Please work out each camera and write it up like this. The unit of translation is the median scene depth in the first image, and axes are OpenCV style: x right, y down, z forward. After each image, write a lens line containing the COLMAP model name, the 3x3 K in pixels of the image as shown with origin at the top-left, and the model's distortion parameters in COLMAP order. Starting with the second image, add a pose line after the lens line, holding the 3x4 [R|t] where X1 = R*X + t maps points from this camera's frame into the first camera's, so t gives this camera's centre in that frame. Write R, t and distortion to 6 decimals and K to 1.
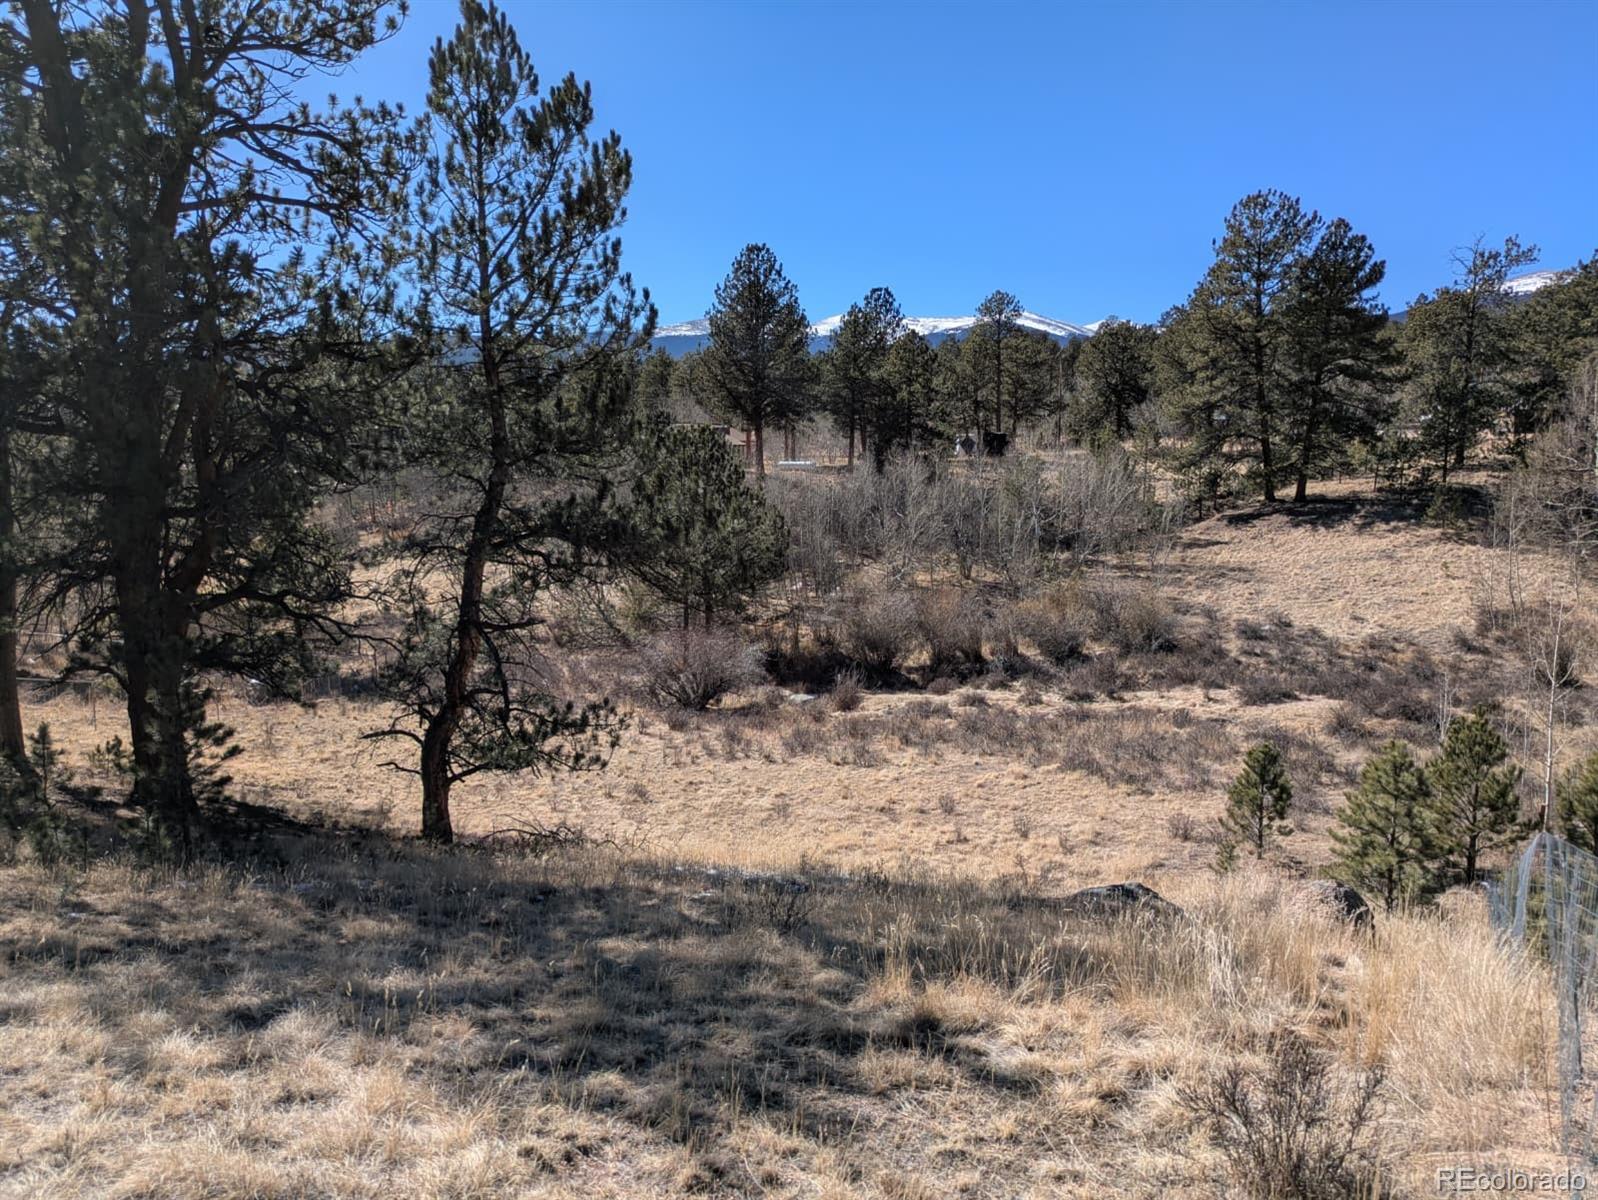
lens RADIAL K [[1173.4, 0, 790.7], [0, 1173.4, 614.9], [0, 0, 1]] dist [0.049231, -0.042704]
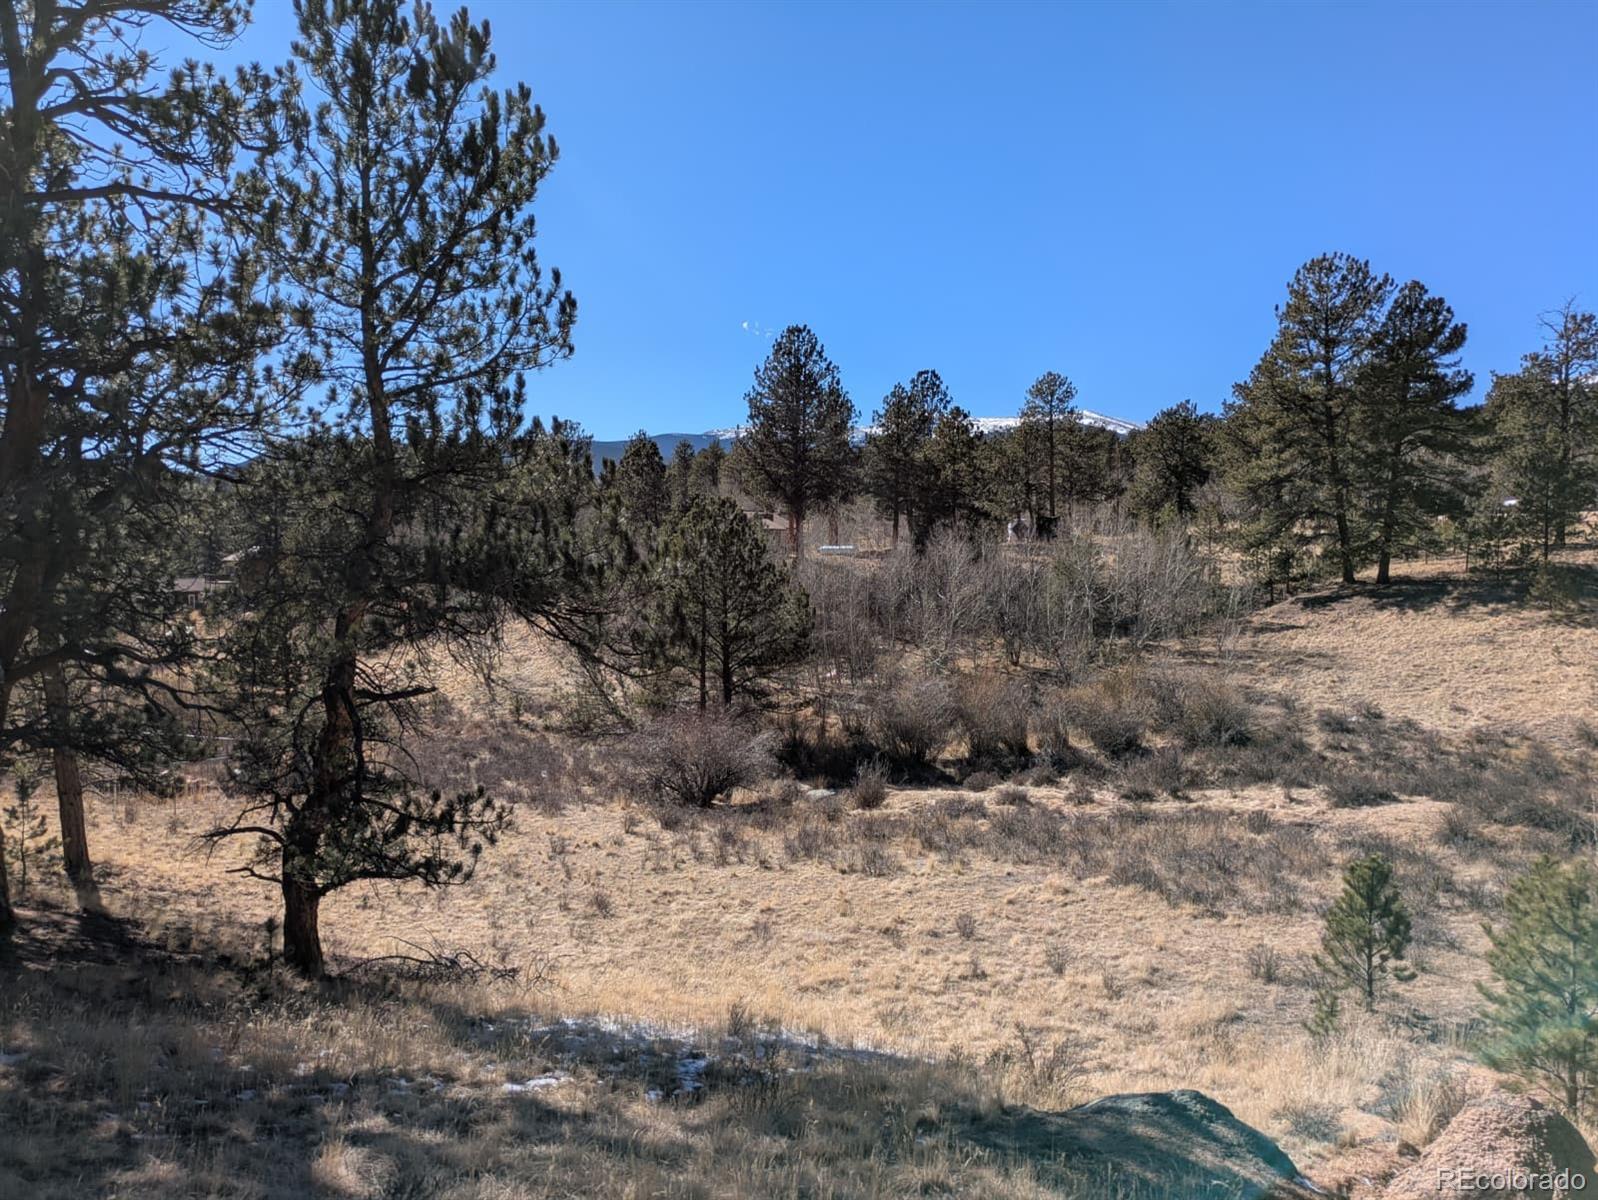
lens RADIAL K [[1173.4, 0, 786.3], [0, 1173.4, 601.5], [0, 0, 1]] dist [0.049231, -0.042704]
pose [[0.998416, -0.000406, -0.056270, 0.030165], [-0.004858, 0.995618, -0.093383, 0.008250], [0.056061, 0.093508, 0.994039, 0.090474]]
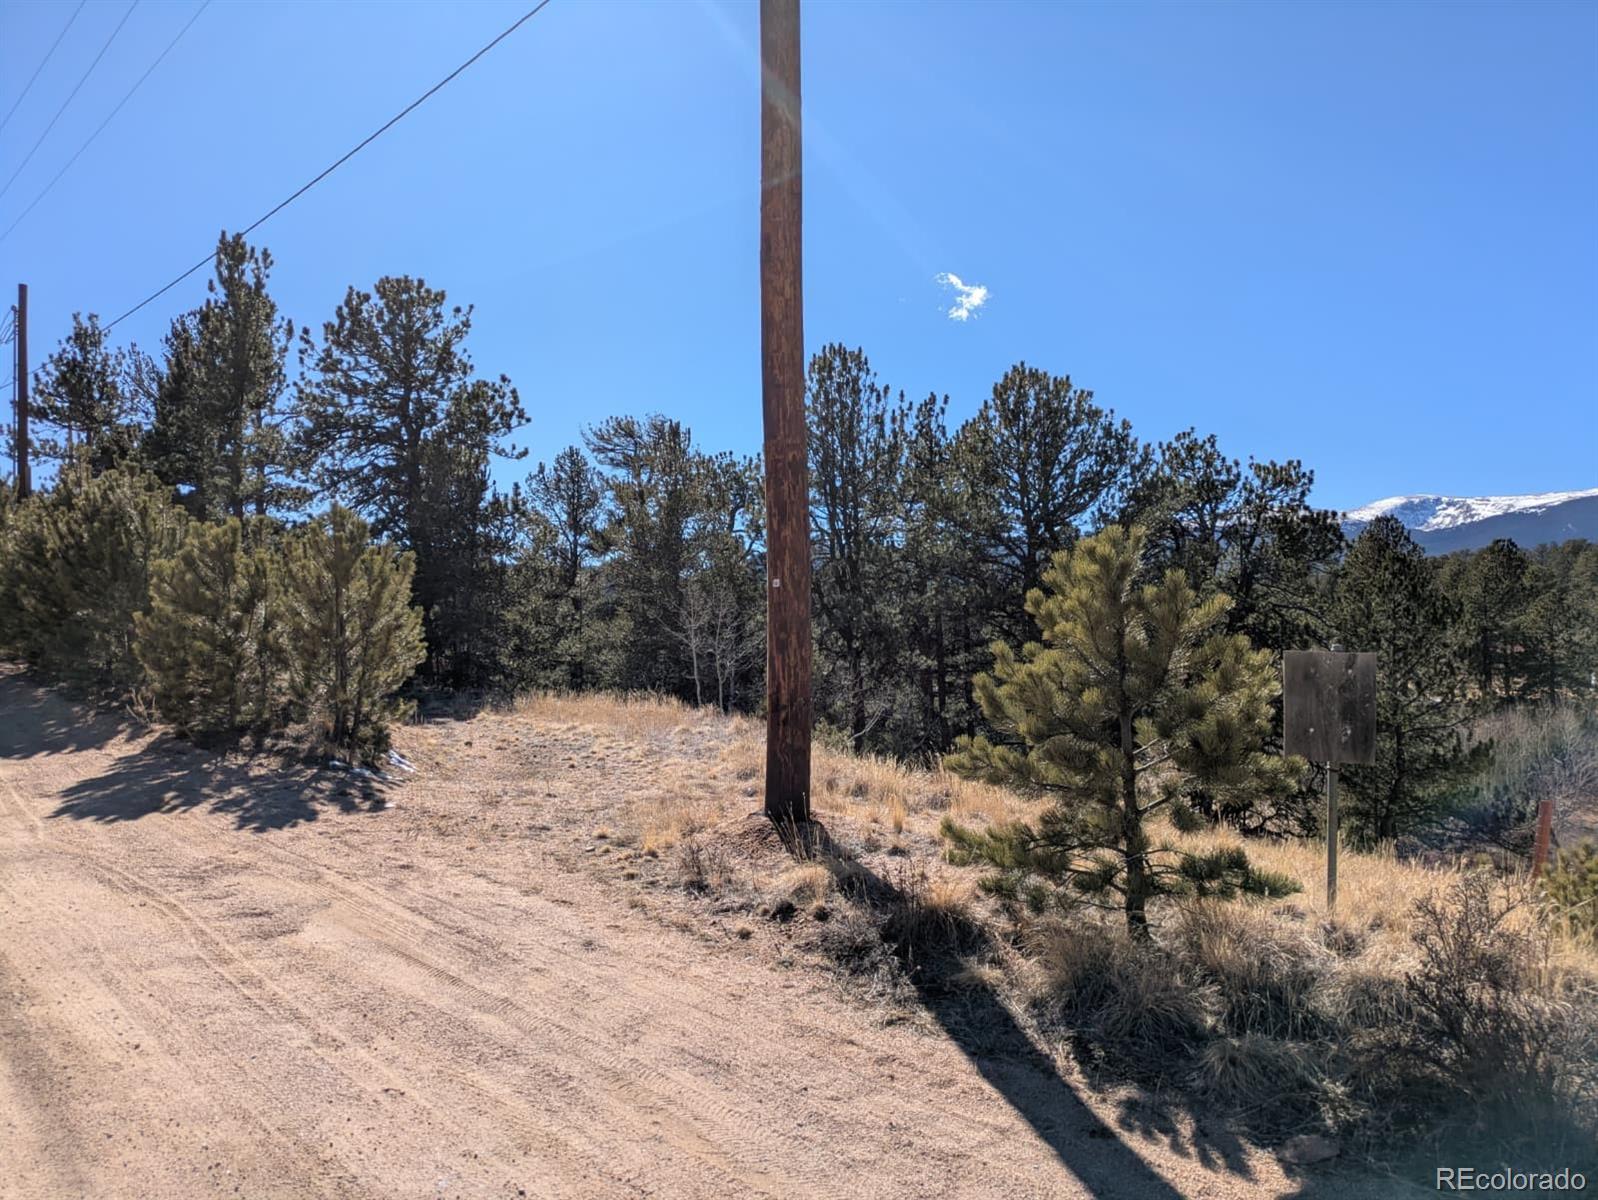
lens RADIAL K [[1173.4, 0, 802.8], [0, 1173.4, 602.6], [0, 0, 1]] dist [0.049231, -0.042704]
pose [[0.913373, -0.015613, -0.406824, -0.143587], [-0.054817, 0.985449, -0.160891, -0.014061], [0.403416, 0.169254, 0.899226, -0.500254]]
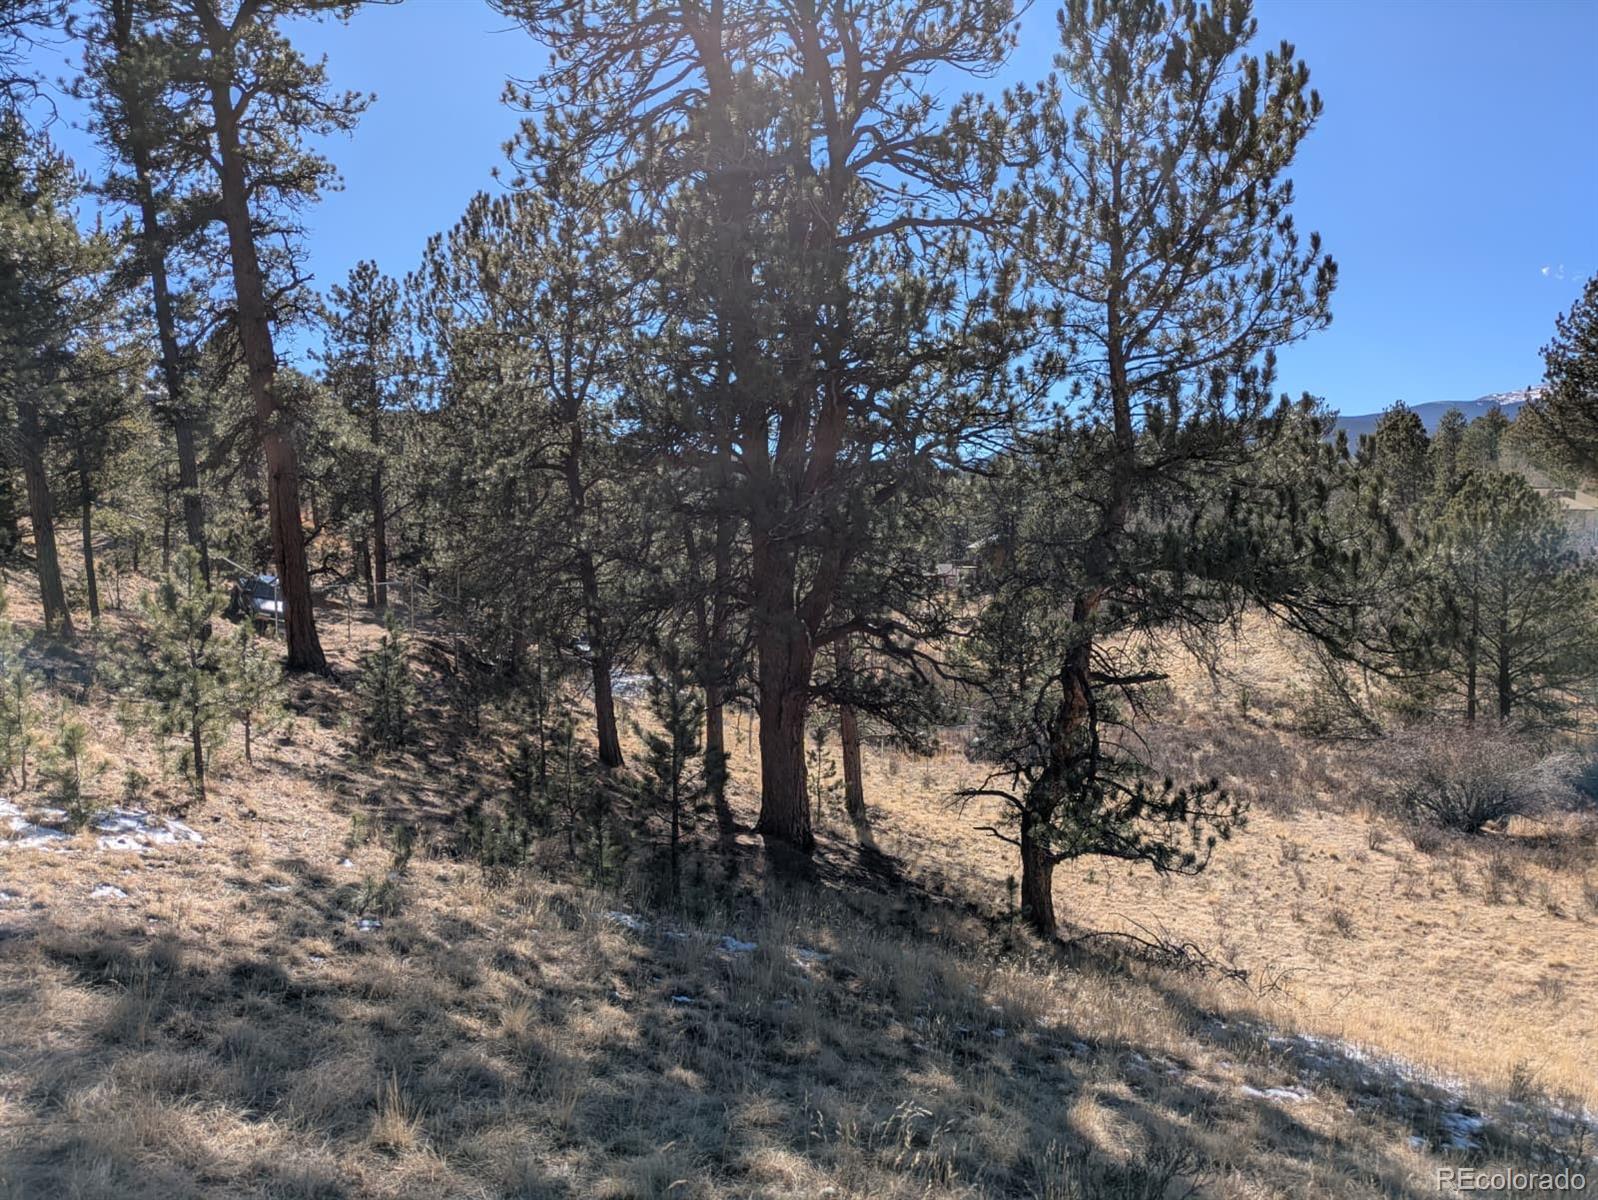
lens RADIAL K [[1173.4, 0, 790.8], [0, 1173.4, 608.1], [0, 0, 1]] dist [0.049231, -0.042704]
pose [[0.797467, 0.030615, -0.602586, 0.027428], [-0.077393, 0.995652, -0.051837, 0.008614], [0.598379, 0.087974, 0.796369, 0.087775]]
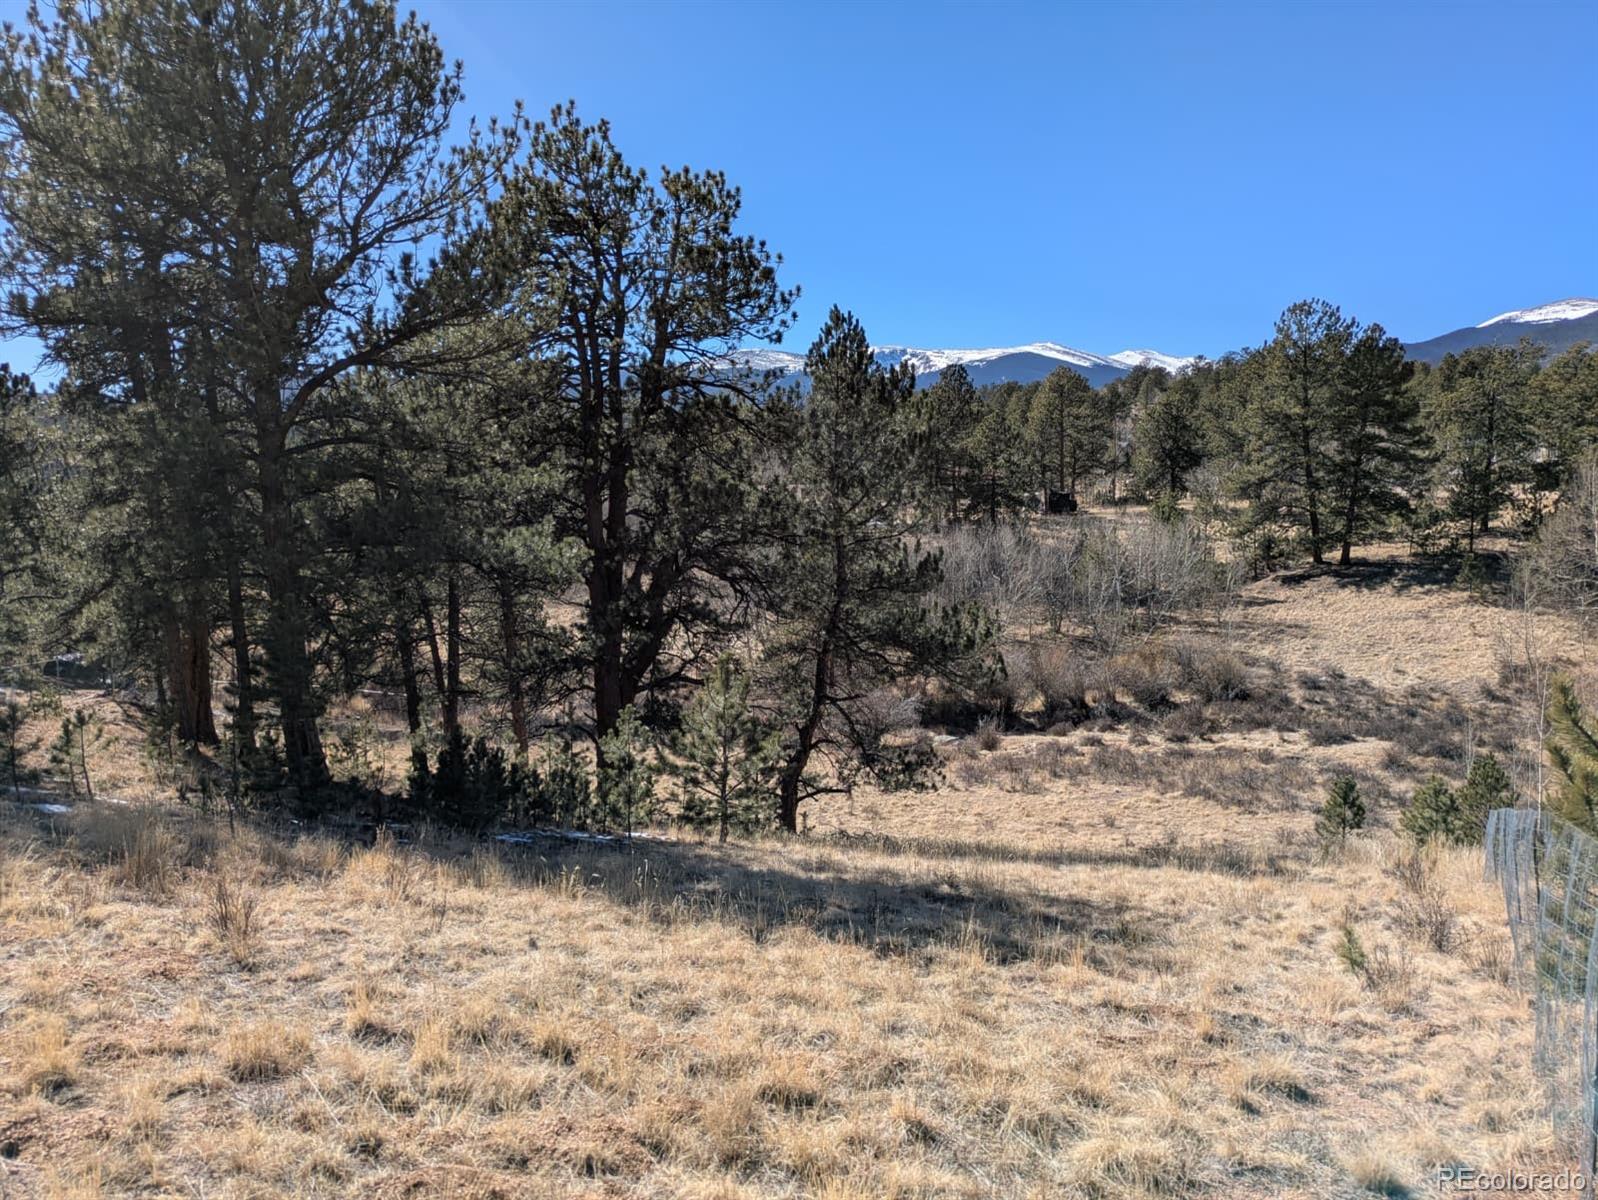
lens RADIAL K [[1173.4, 0, 790.4], [0, 1173.4, 606.5], [0, 0, 1]] dist [0.049231, -0.042704]
pose [[0.999748, -0.004157, -0.022052, -0.115296], [0.003433, 0.999456, -0.032809, -0.025782], [0.022177, 0.032725, 0.999218, -0.223003]]
